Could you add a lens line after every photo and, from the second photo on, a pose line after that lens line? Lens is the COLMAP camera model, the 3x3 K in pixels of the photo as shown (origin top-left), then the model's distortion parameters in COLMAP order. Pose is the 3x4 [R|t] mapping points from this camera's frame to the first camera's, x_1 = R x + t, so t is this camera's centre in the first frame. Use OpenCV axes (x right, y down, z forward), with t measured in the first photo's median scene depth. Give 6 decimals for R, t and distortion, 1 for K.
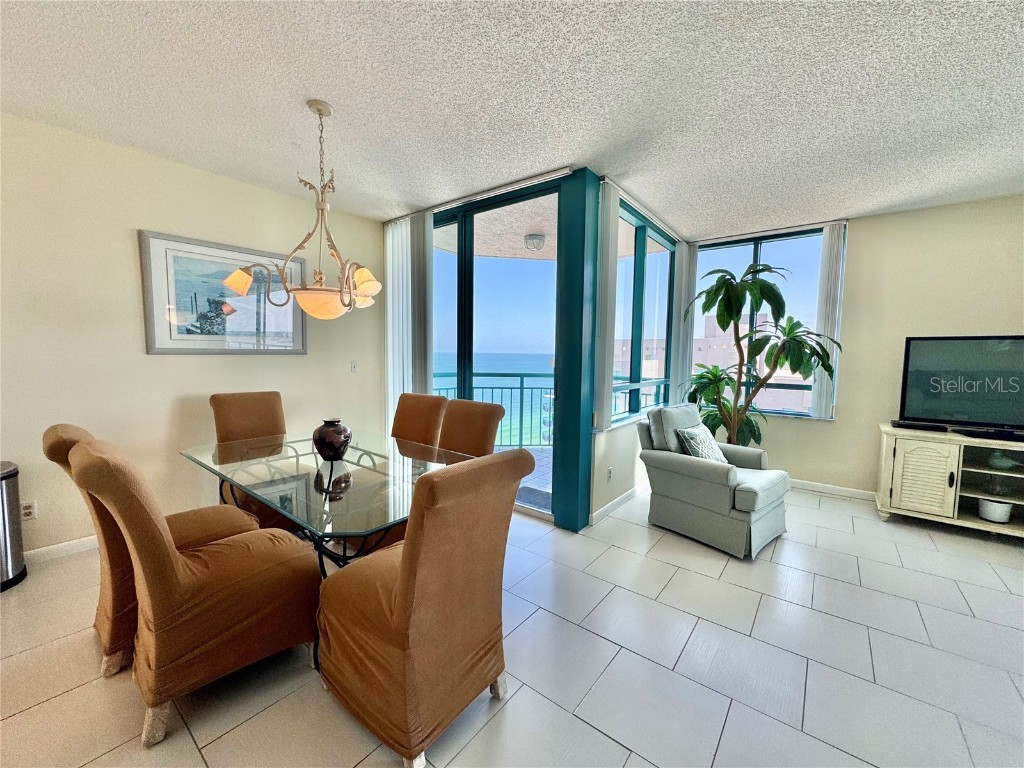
lens RADIAL K [[408.0, 0, 512.4], [0, 408.0, 385.1], [0, 0, 1]] dist [-0.002128, 0.000274]
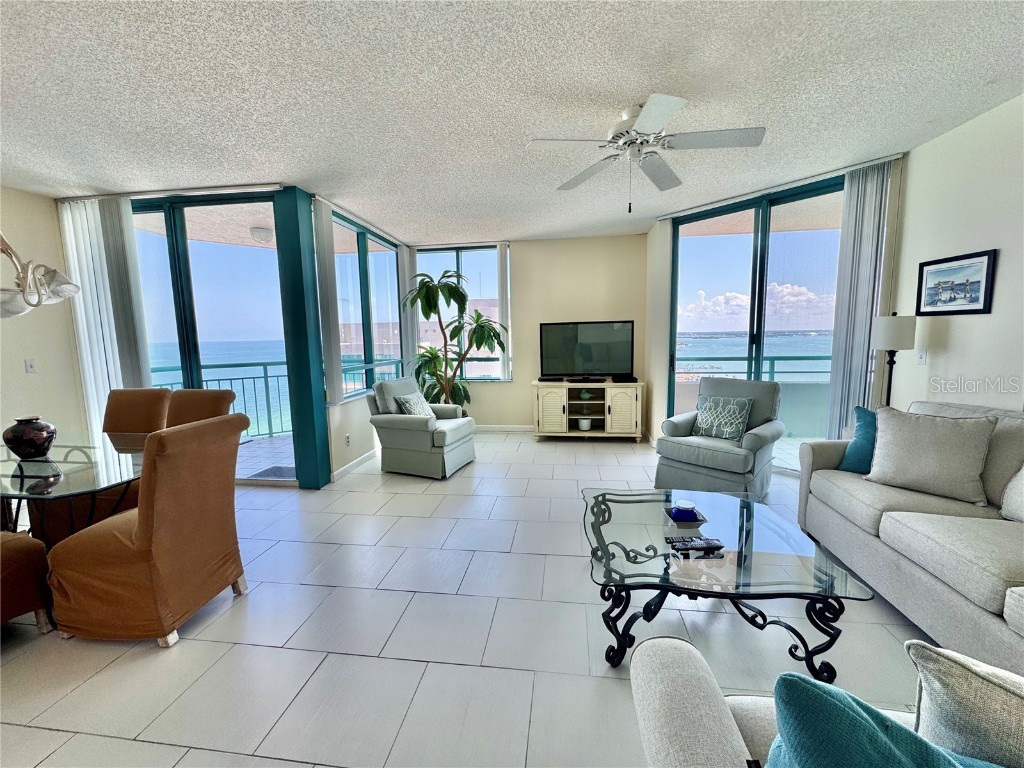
lens RADIAL K [[414.8, 0, 513.0], [0, 414.8, 384.7], [0, 0, 1]] dist [-0.002971, 0.000051]
pose [[0.860886, -0.090476, 0.500689, 0.058992], [0.071024, 0.995797, 0.057824, 0.017827], [-0.503816, -0.014219, 0.863694, -0.323444]]
